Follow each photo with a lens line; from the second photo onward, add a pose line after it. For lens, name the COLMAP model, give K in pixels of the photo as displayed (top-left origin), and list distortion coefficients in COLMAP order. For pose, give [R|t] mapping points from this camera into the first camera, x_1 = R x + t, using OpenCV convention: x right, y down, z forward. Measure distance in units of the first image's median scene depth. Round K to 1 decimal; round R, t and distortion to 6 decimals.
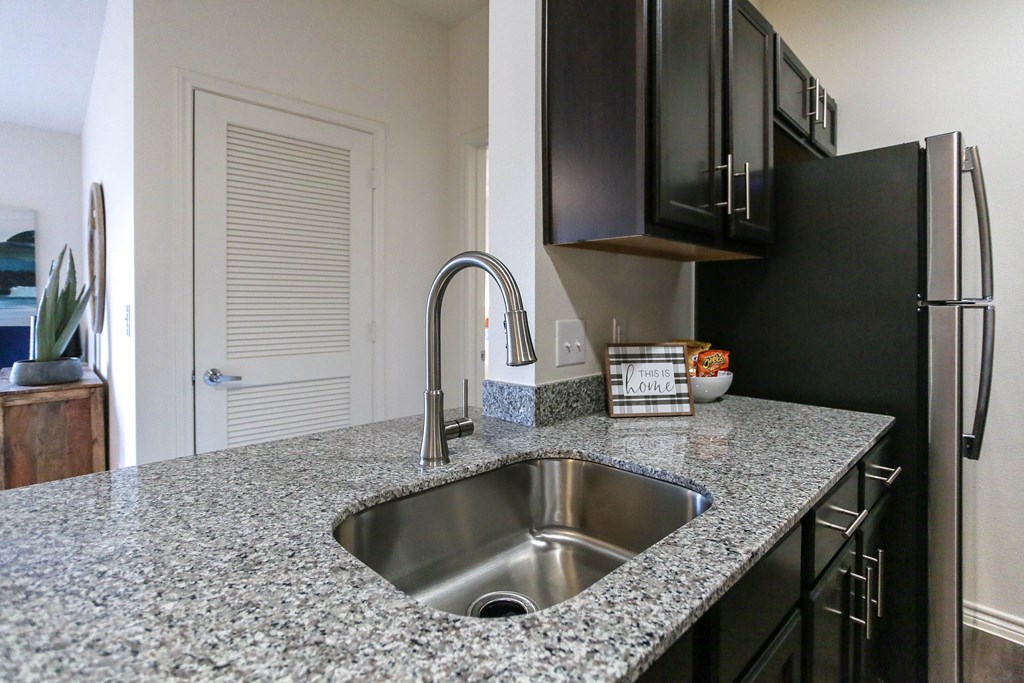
lens RADIAL K [[511.1, 0, 518.3], [0, 511.1, 296.8], [0, 0, 1]] dist [-0.045983, 0.024317]
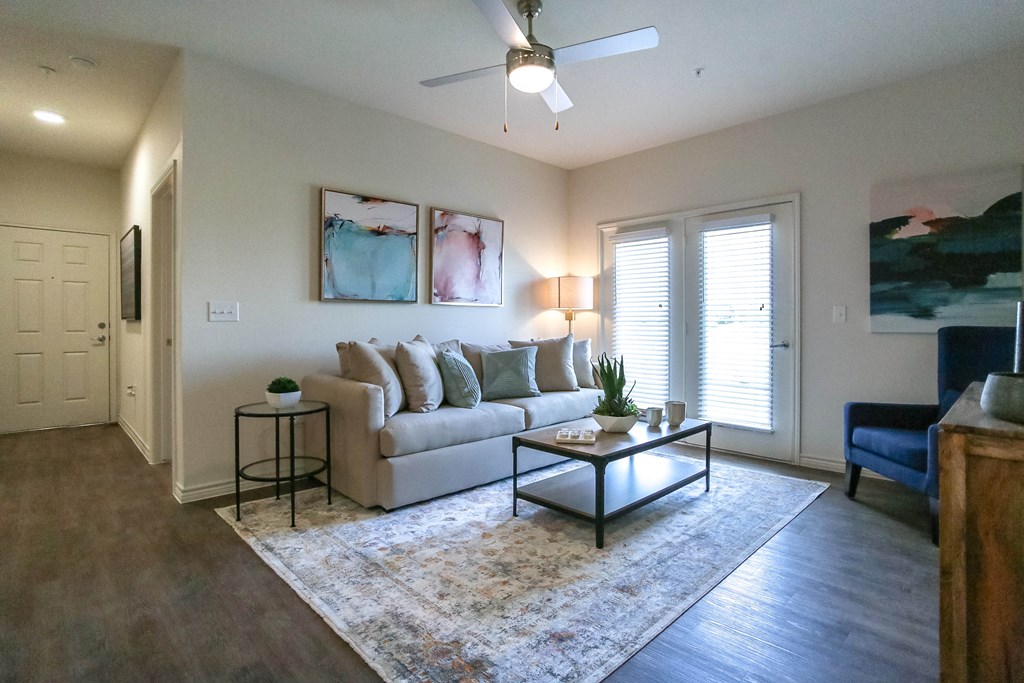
lens RADIAL K [[502.2, 0, 510.3], [0, 502.2, 334.8], [0, 0, 1]] dist [-0.066699, 0.028297]
pose [[-0.003496, 0.030980, -0.999514, -0.414199], [0.010598, 0.999465, 0.030942, 0.057048], [0.999938, -0.010484, -0.003822, 0.414565]]
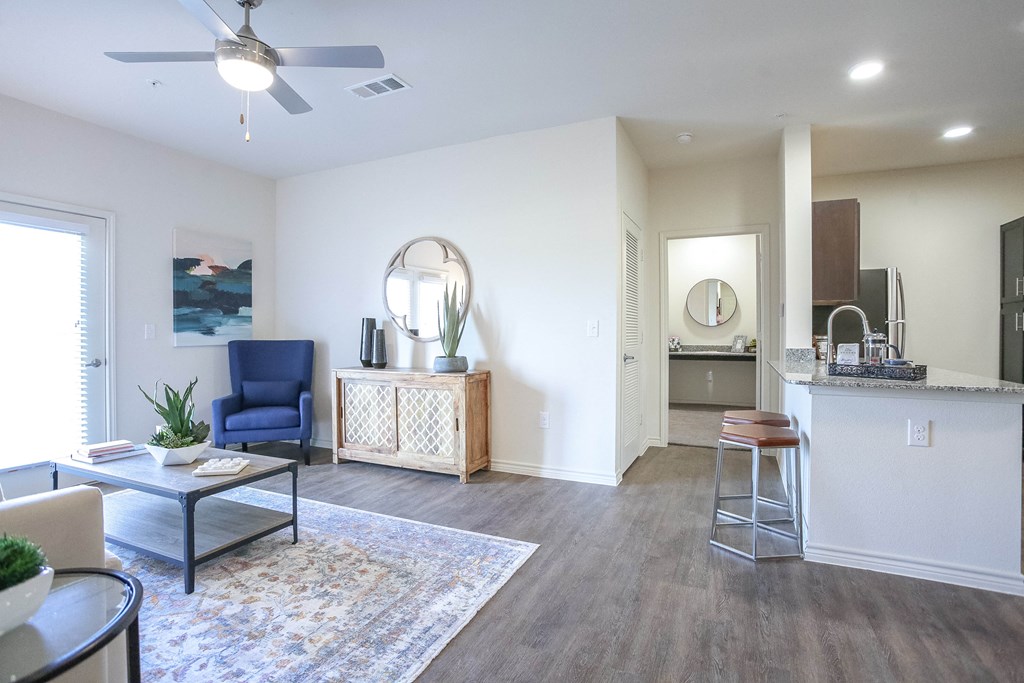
lens RADIAL K [[502.2, 0, 510.3], [0, 502.2, 334.8], [0, 0, 1]] dist [-0.066699, 0.028297]
pose [[0.936574, -0.001010, 0.350468, -1.172699], [-0.006045, 0.999801, 0.019035, 0.027568], [-0.350417, -0.019947, 0.936381, -0.440873]]
